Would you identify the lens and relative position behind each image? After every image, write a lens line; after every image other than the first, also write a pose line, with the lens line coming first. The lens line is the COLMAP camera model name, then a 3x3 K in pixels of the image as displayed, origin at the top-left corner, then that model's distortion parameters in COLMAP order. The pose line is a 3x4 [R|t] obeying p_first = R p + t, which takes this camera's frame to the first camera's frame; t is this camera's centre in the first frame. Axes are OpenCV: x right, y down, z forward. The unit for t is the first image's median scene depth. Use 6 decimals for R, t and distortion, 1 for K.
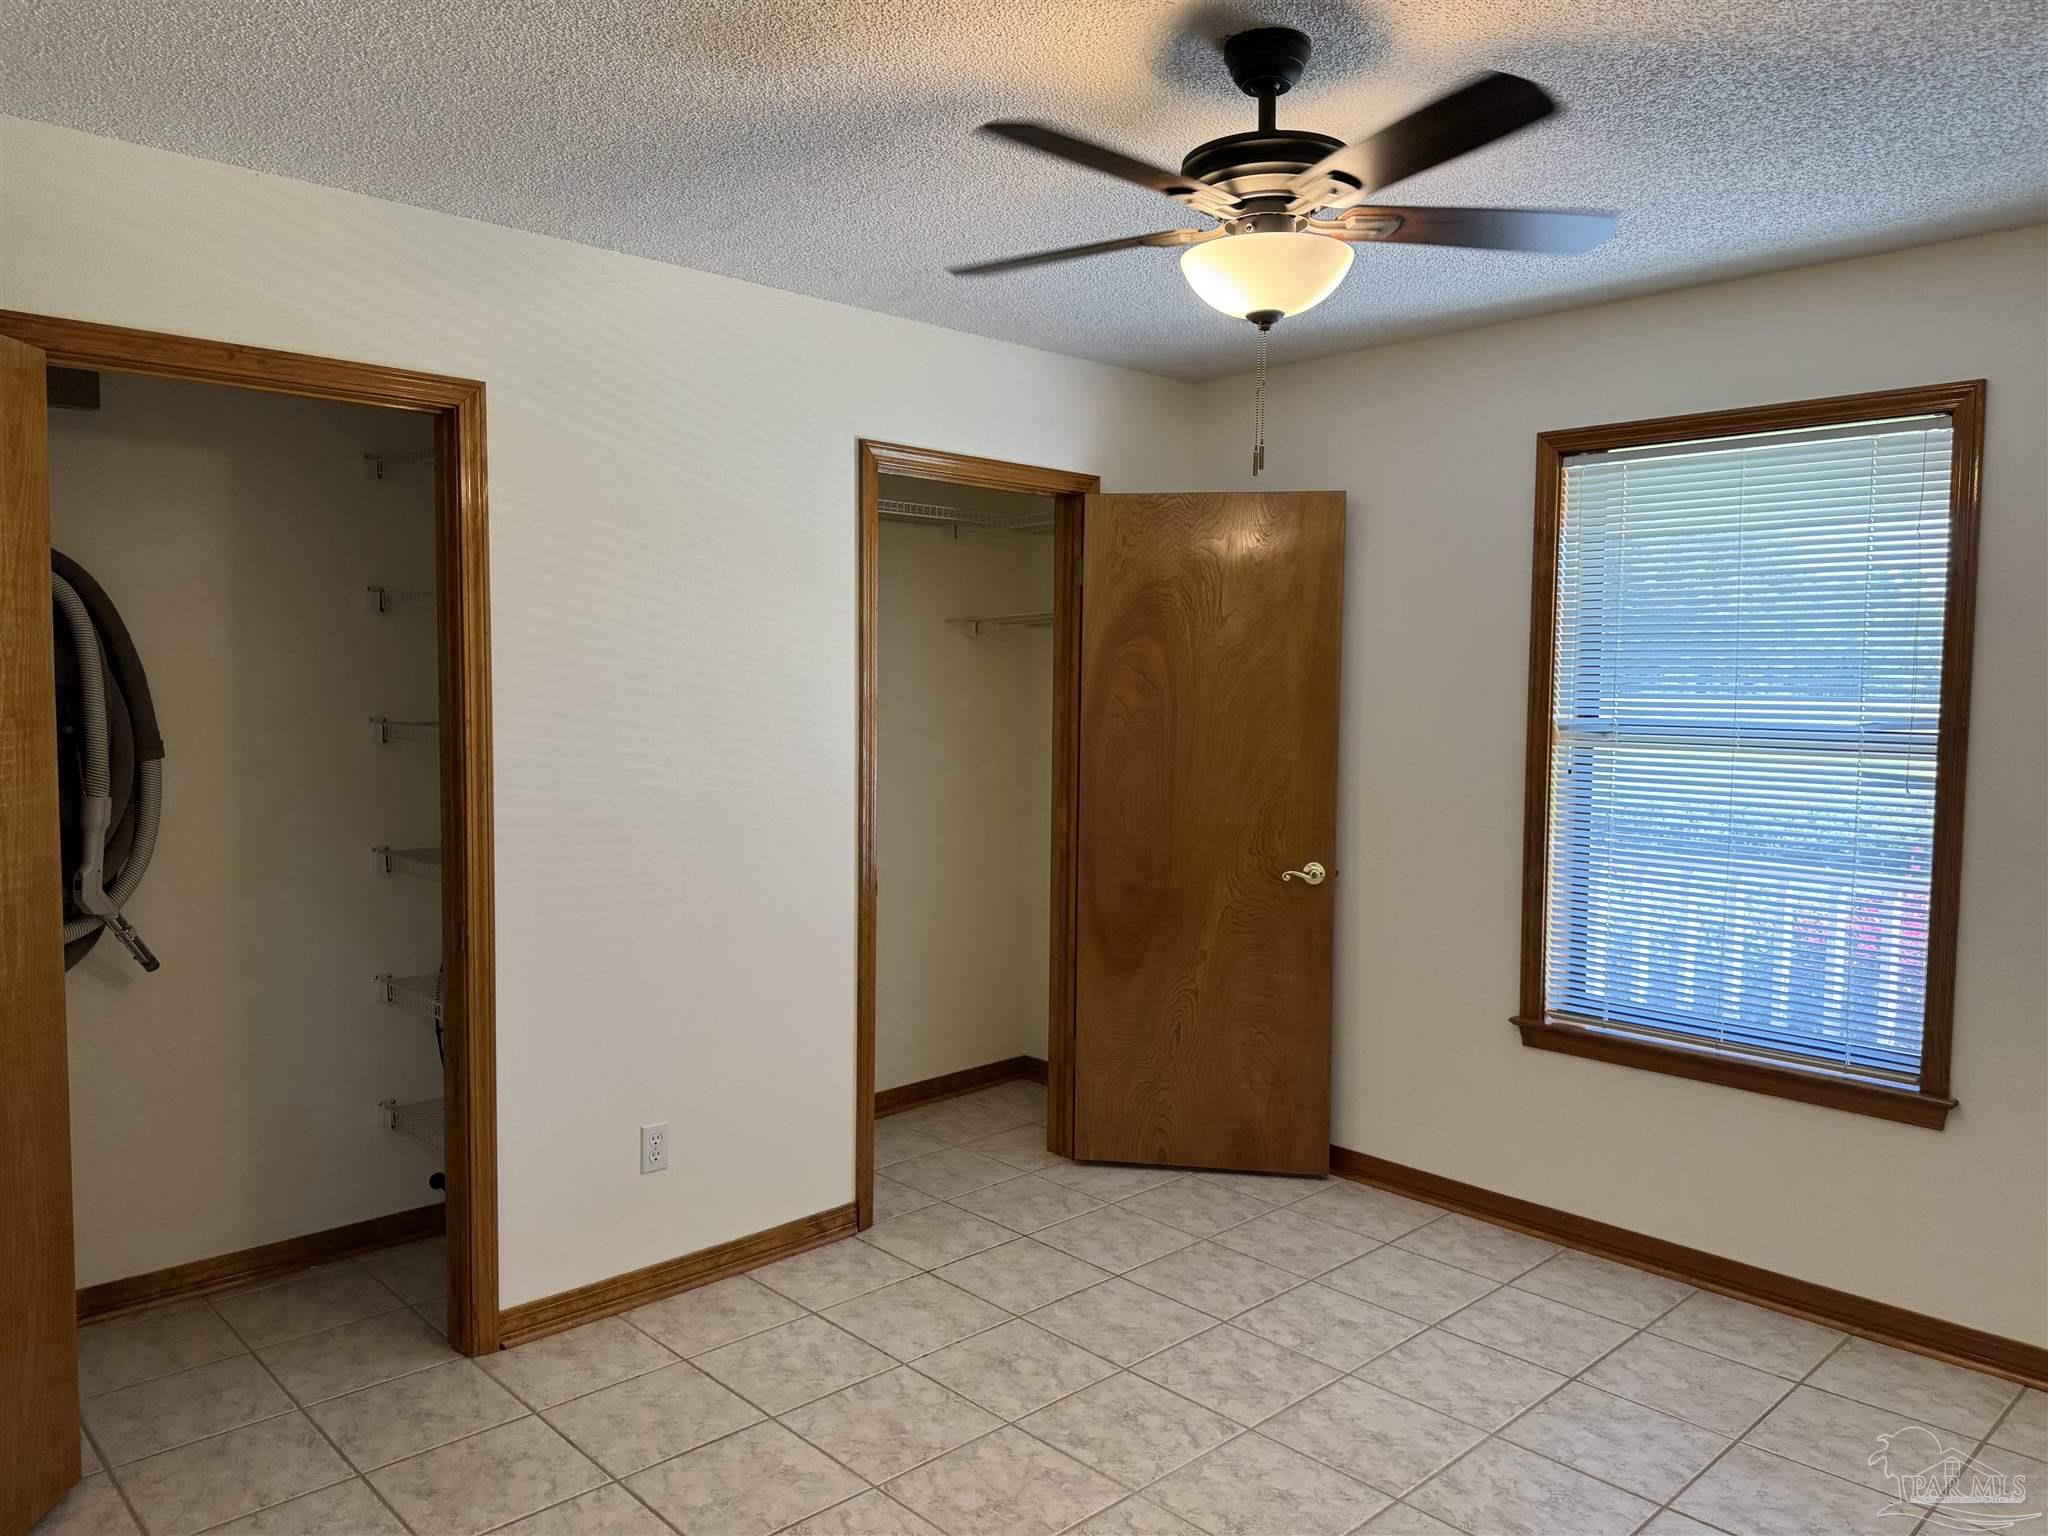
lens RADIAL K [[1436.2, 0, 1013.0], [0, 1436.2, 755.9], [0, 0, 1]] dist [0.071905, -0.094230]
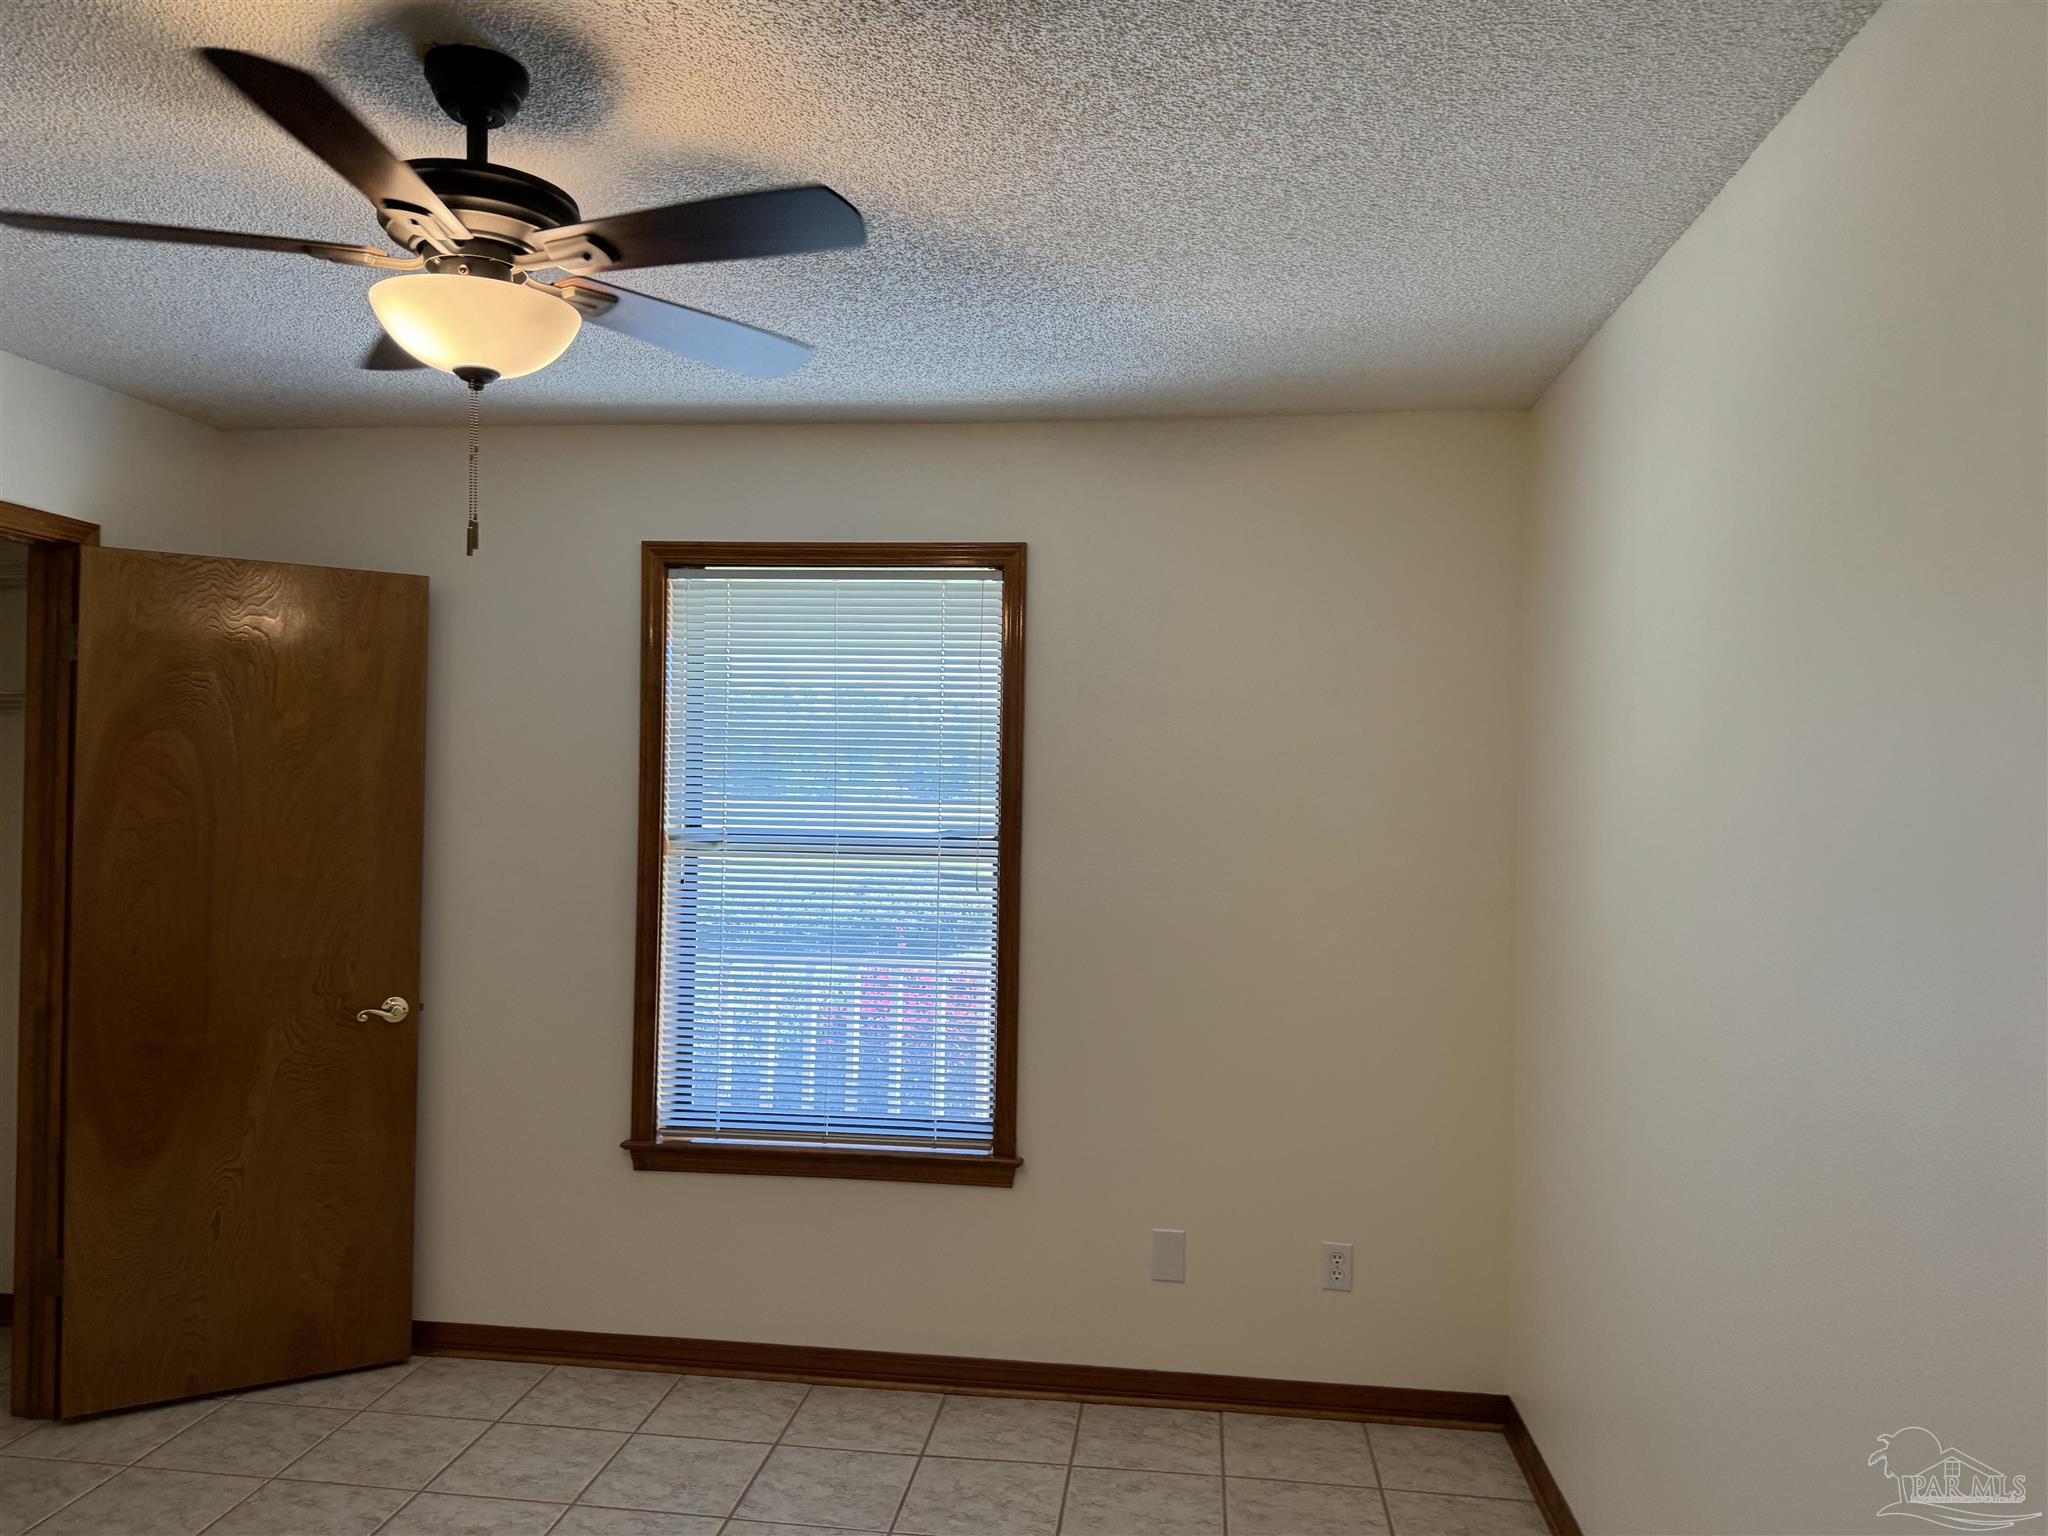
lens RADIAL K [[1436.2, 0, 951.1], [0, 1436.2, 763.5], [0, 0, 1]] dist [0.071905, -0.094230]
pose [[0.770479, 0.013259, 0.637328, -0.103106], [0.023239, 0.998535, -0.048867, -0.017438], [-0.637042, 0.052462, 0.769042, 0.116970]]
